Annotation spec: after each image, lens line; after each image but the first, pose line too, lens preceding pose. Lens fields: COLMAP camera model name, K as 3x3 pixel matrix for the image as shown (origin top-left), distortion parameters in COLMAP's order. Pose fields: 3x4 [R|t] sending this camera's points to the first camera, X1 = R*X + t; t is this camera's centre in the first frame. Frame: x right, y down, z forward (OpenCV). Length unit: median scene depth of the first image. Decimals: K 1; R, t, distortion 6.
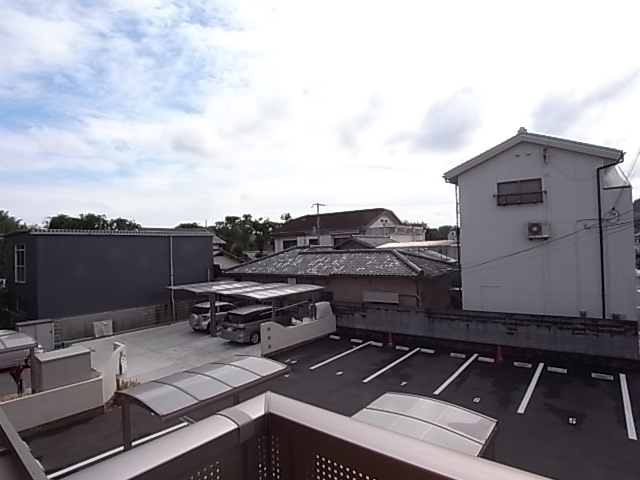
lens RADIAL K [[367.2, 0, 320.0], [0, 367.2, 240.0], [0, 0, 1]] dist [-0.078348, 0.023812]
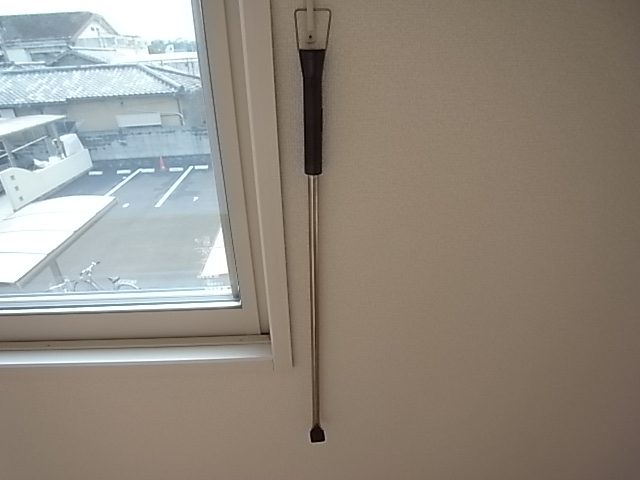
lens RADIAL K [[367.2, 0, 320.0], [0, 367.2, 240.0], [0, 0, 1]] dist [-0.078348, 0.023812]
pose [[0.733677, -0.299153, 0.610103, -0.133215], [-0.011064, 0.892494, 0.450923, 0.016388], [-0.679409, -0.337582, 0.651492, 0.017841]]
